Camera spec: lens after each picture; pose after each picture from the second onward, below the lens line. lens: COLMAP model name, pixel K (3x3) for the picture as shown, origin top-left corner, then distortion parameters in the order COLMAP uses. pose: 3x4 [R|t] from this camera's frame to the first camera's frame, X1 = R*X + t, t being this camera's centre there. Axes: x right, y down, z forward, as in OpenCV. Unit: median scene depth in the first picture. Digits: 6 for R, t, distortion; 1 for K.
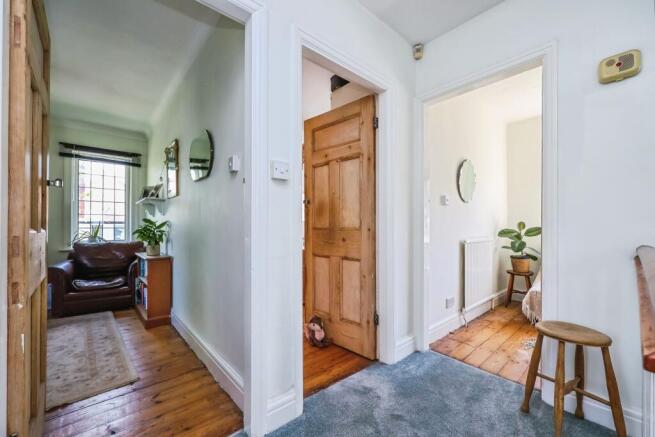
lens RADIAL K [[269.3, 0, 330.1], [0, 269.3, 225.0], [0, 0, 1]] dist [0.000235, 0.000106]
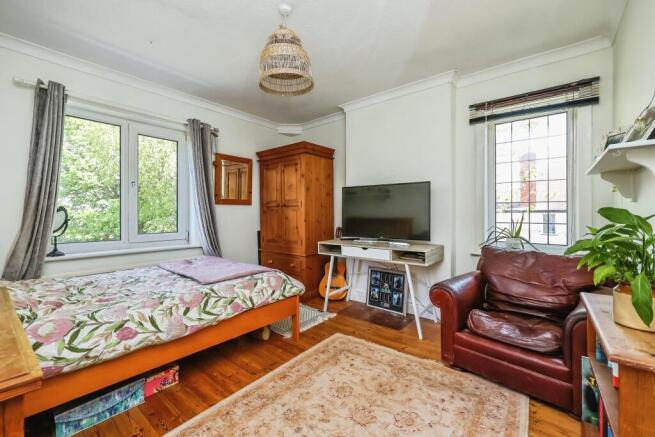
lens RADIAL K [[270.5, 0, 327.4], [0, 270.5, 211.8], [0, 0, 1]] dist [0.000475, 0.000069]
pose [[0.154079, -0.007331, -0.988031, -0.338206], [0.004967, 0.999966, -0.006645, -0.015381], [0.988046, -0.003884, 0.154110, 0.501990]]
